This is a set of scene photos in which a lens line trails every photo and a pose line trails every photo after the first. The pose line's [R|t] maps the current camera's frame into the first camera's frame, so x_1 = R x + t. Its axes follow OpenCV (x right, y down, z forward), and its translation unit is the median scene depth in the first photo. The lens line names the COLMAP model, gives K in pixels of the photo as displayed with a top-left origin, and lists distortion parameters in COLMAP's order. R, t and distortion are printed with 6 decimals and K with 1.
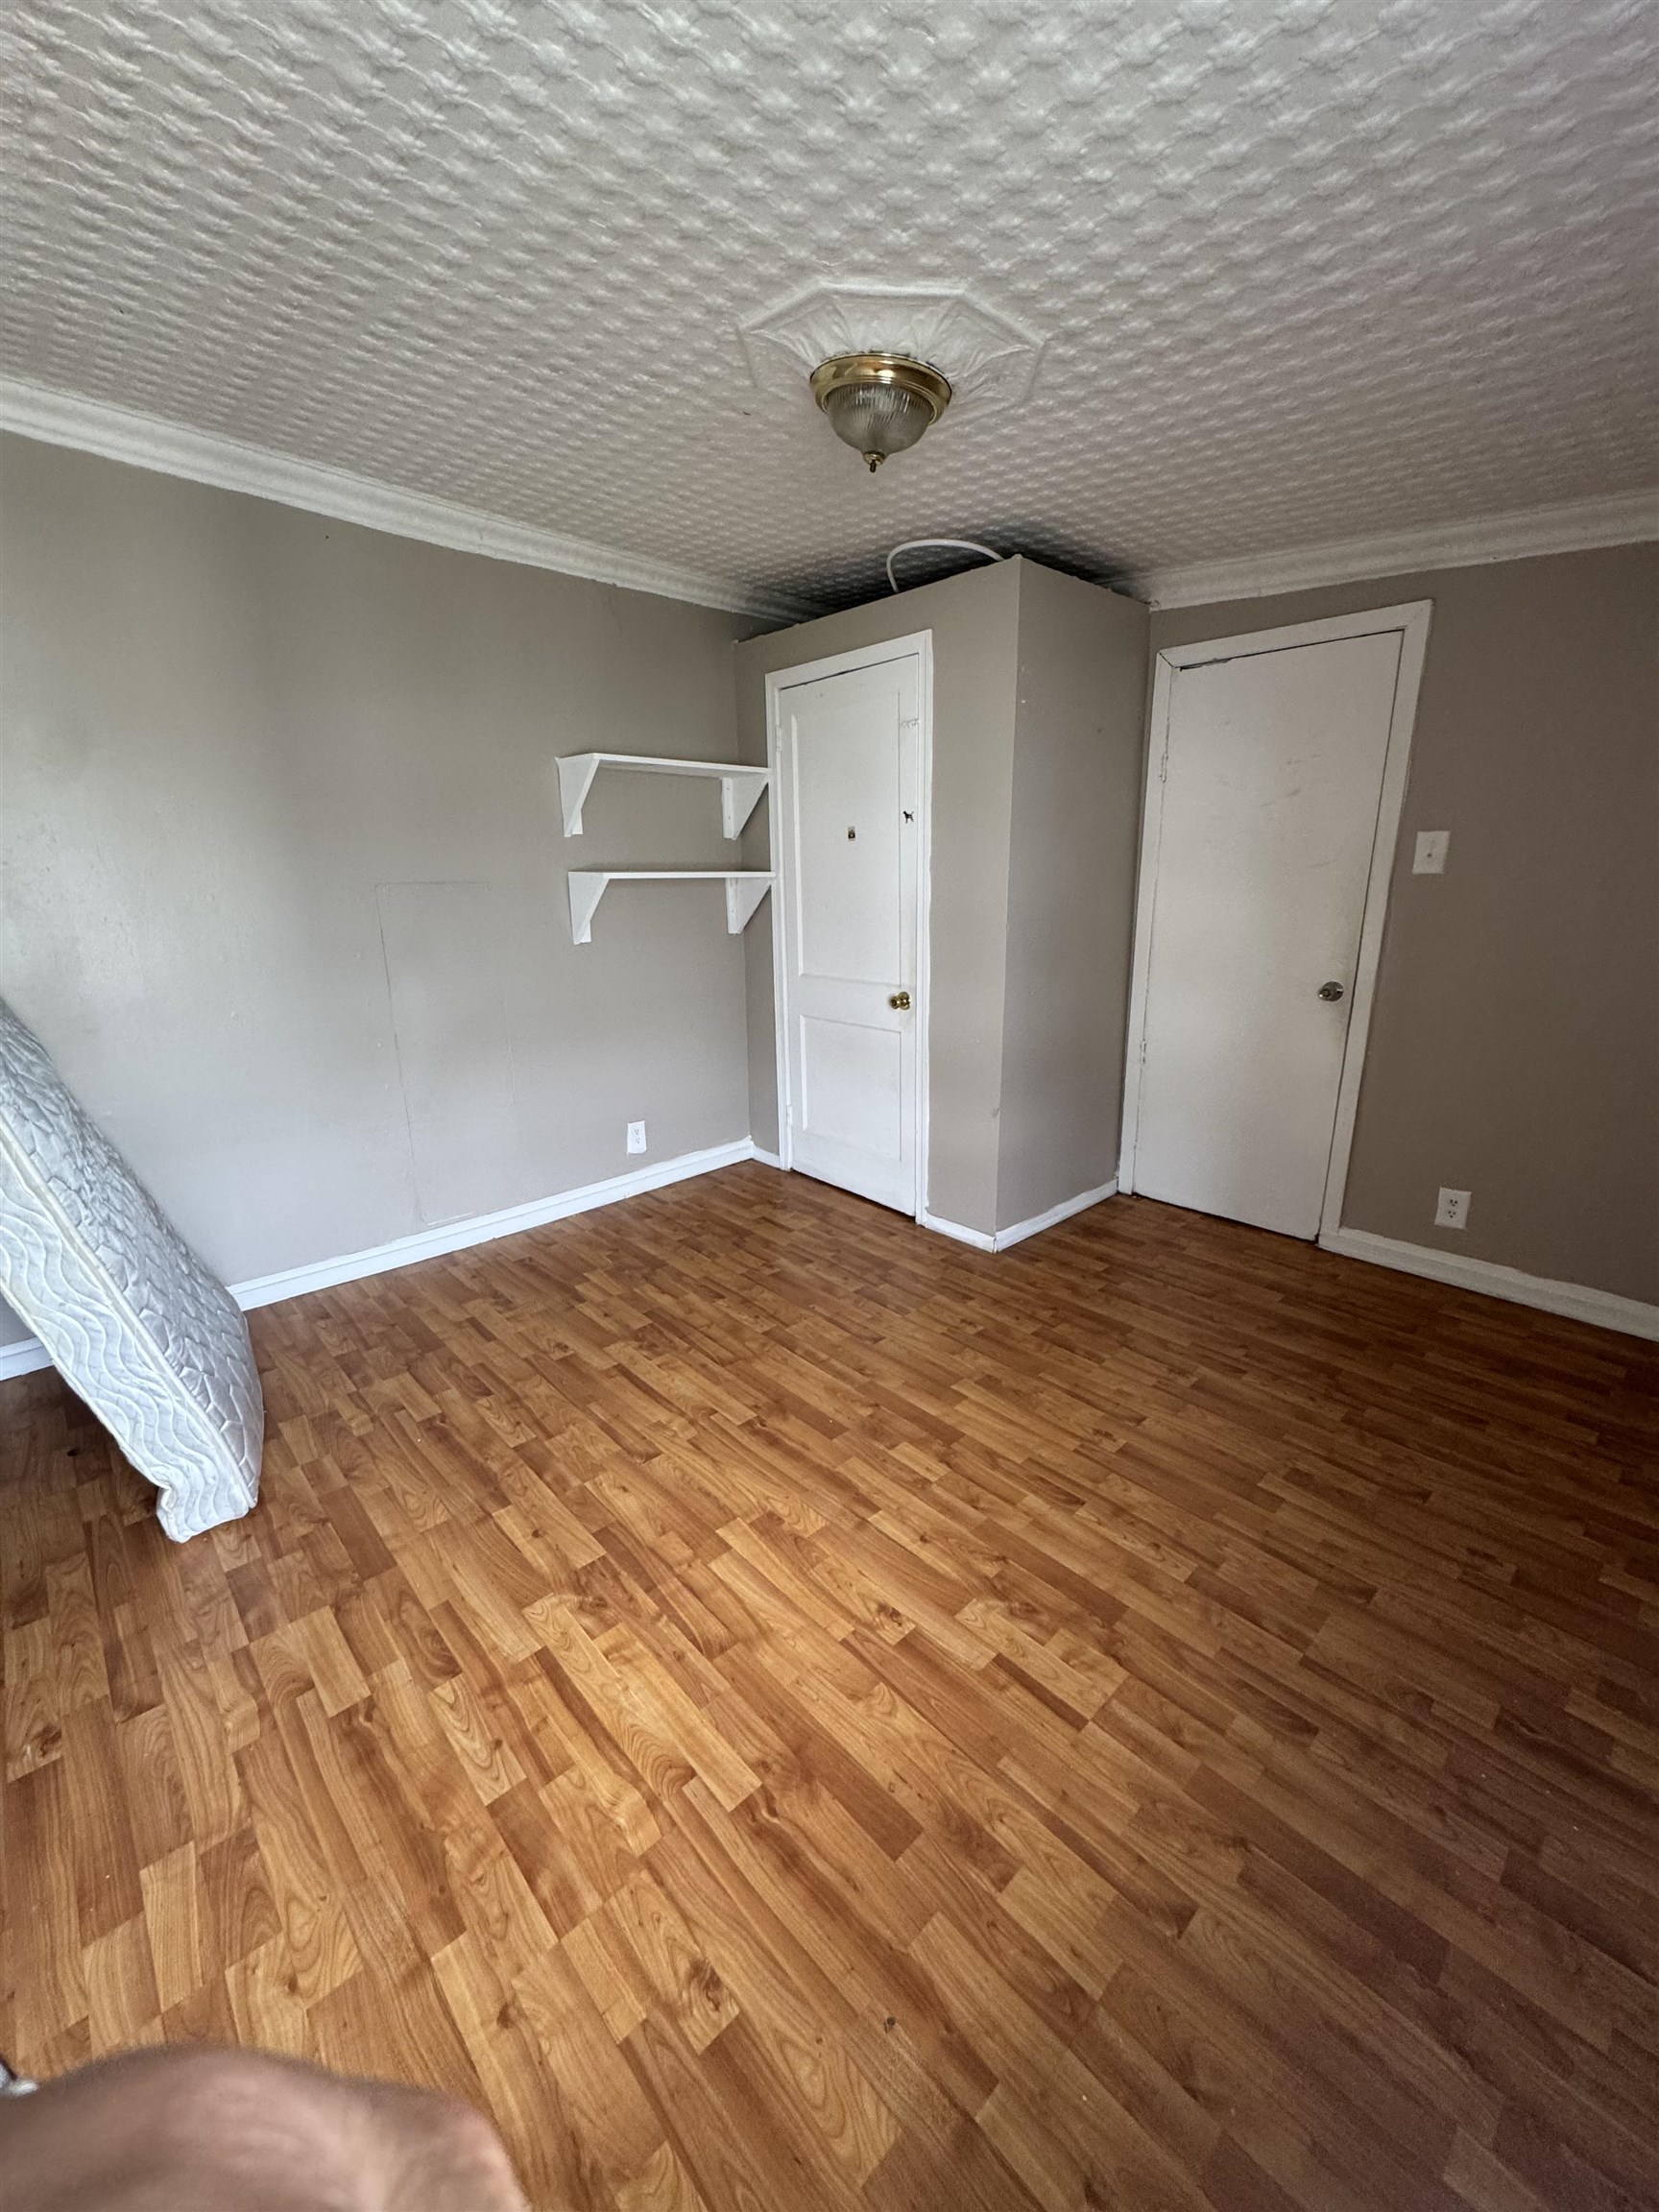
lens RADIAL K [[890.4, 0, 826.8], [0, 890.4, 1104.4], [0, 0, 1]] dist [-0.007019, 0.000871]
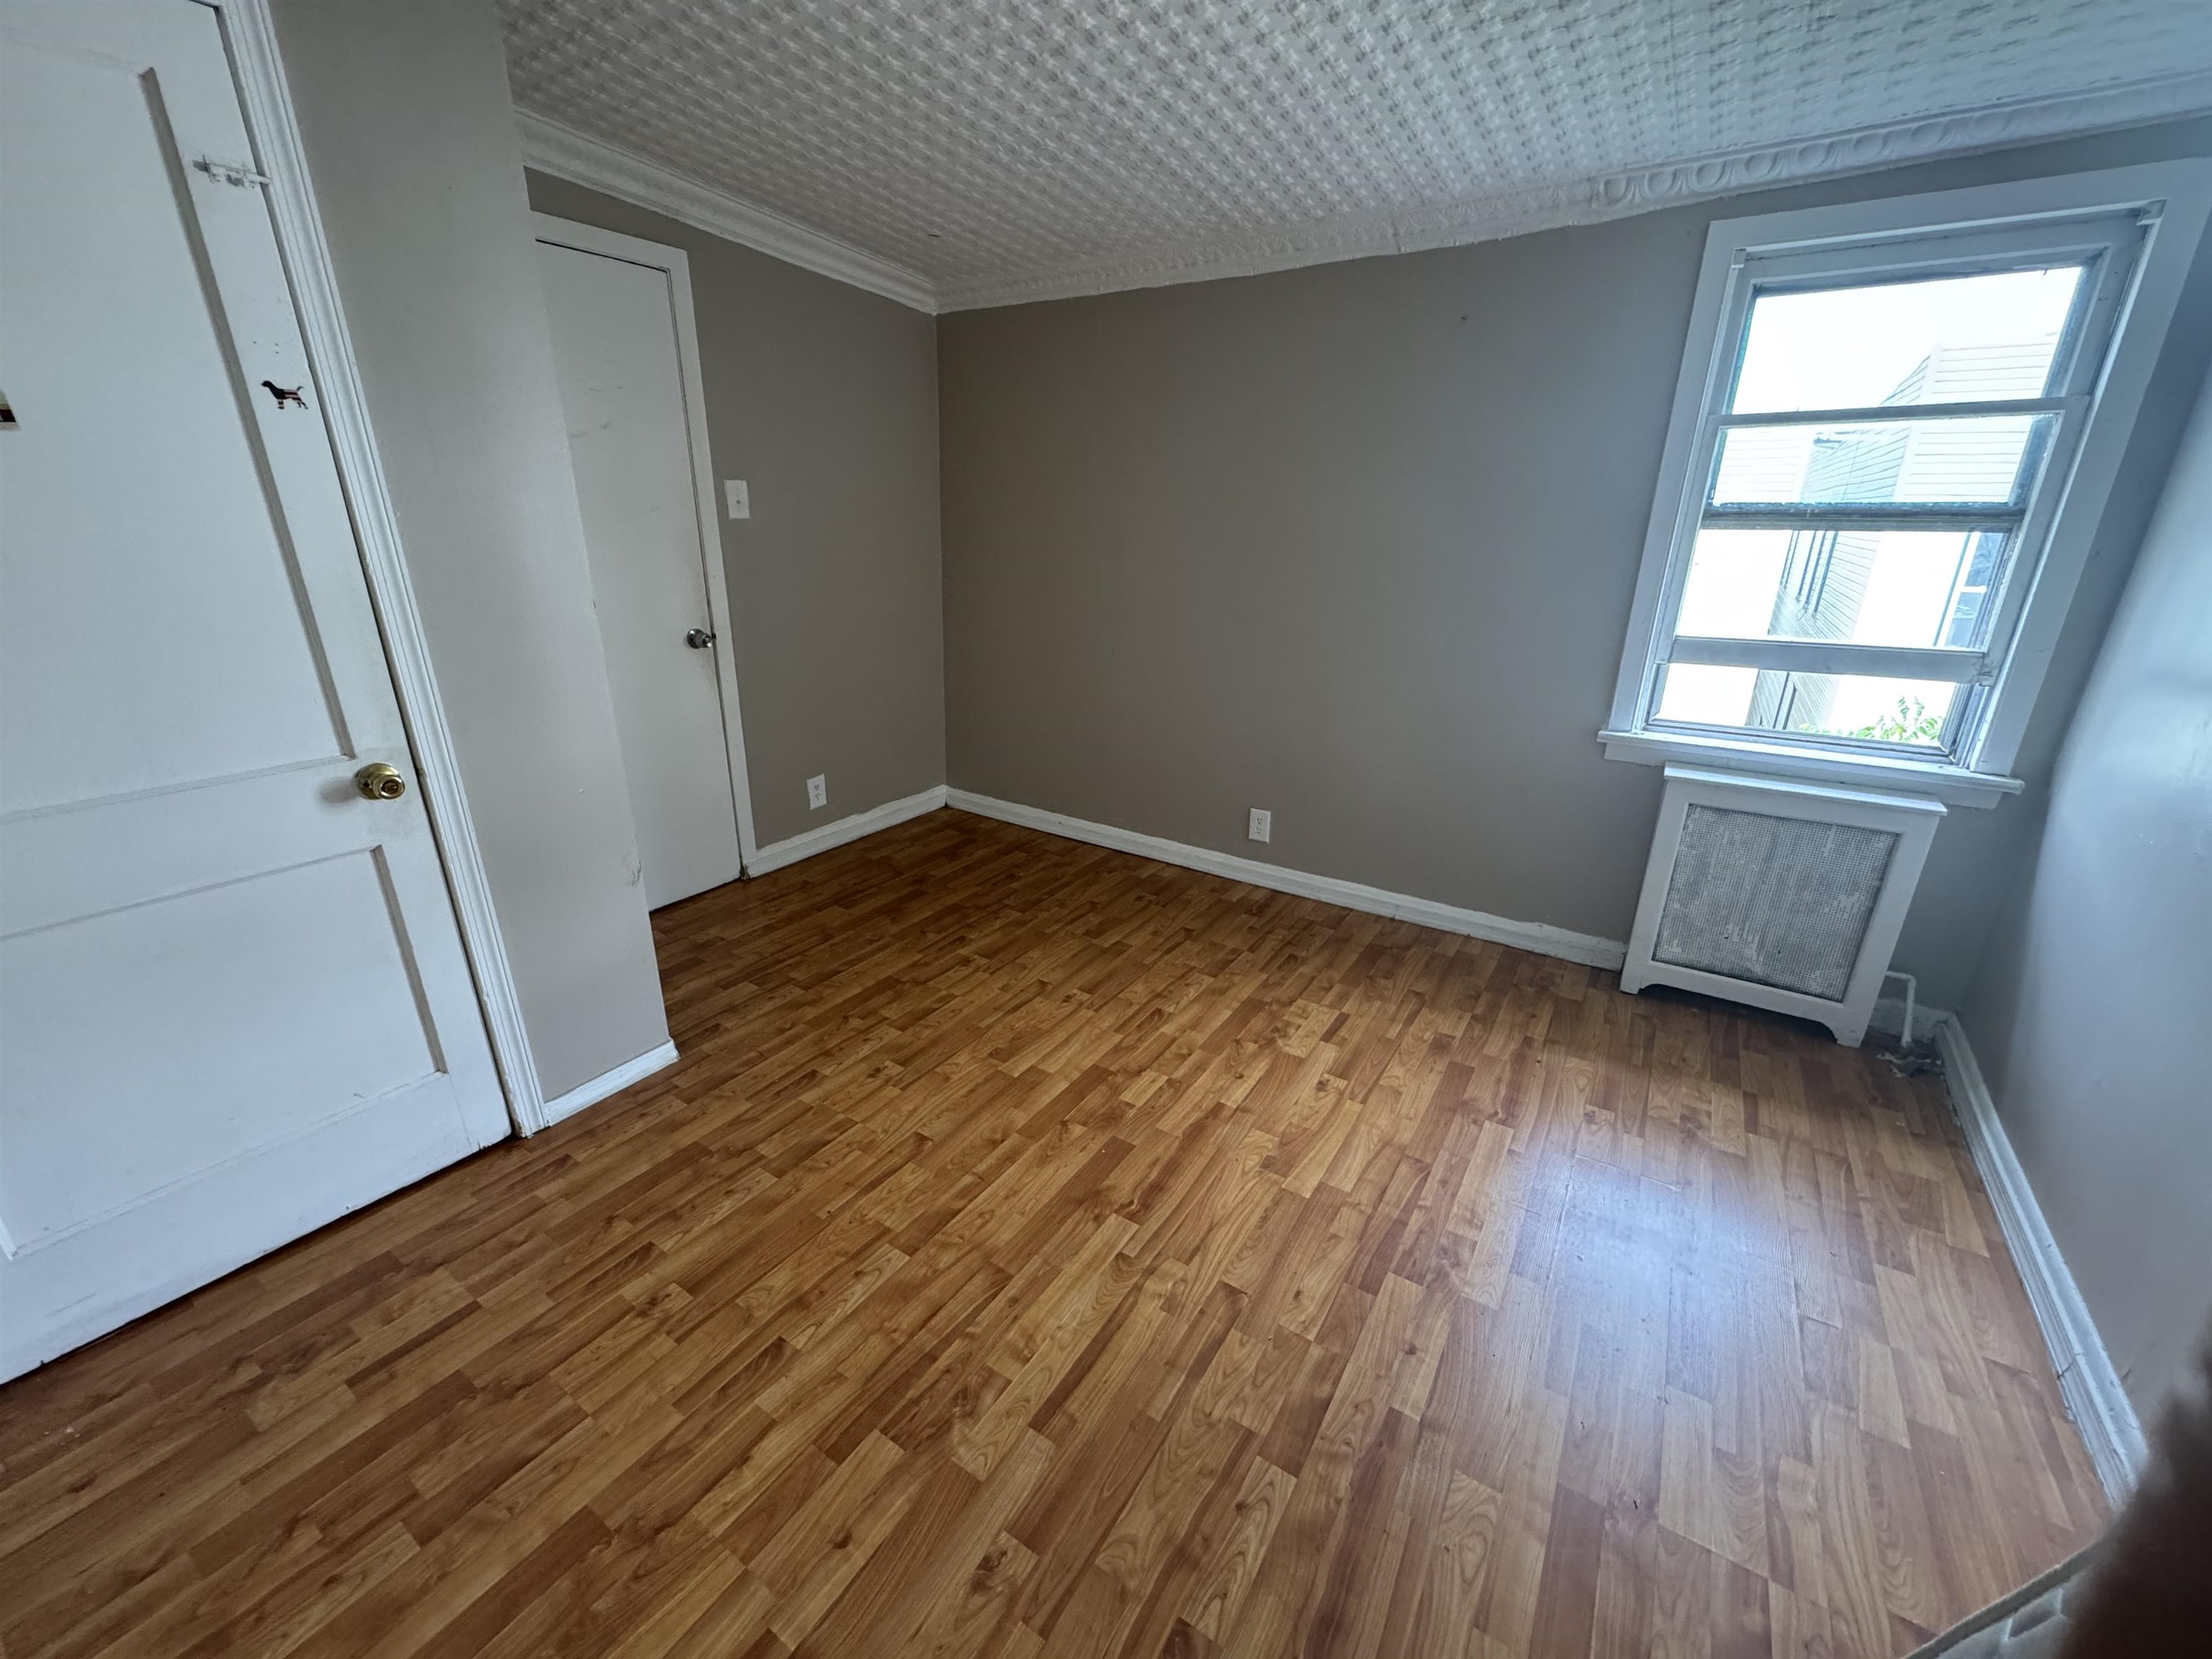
lens RADIAL K [[890.4, 0, 1103.5], [0, 890.4, 832.6], [0, 0, 1]] dist [-0.007019, 0.000871]
pose [[-0.250682, -0.324311, 0.912130, -0.722640], [0.238722, 0.892409, 0.382908, -0.278038], [-0.938174, 0.313734, -0.146290, 1.052814]]
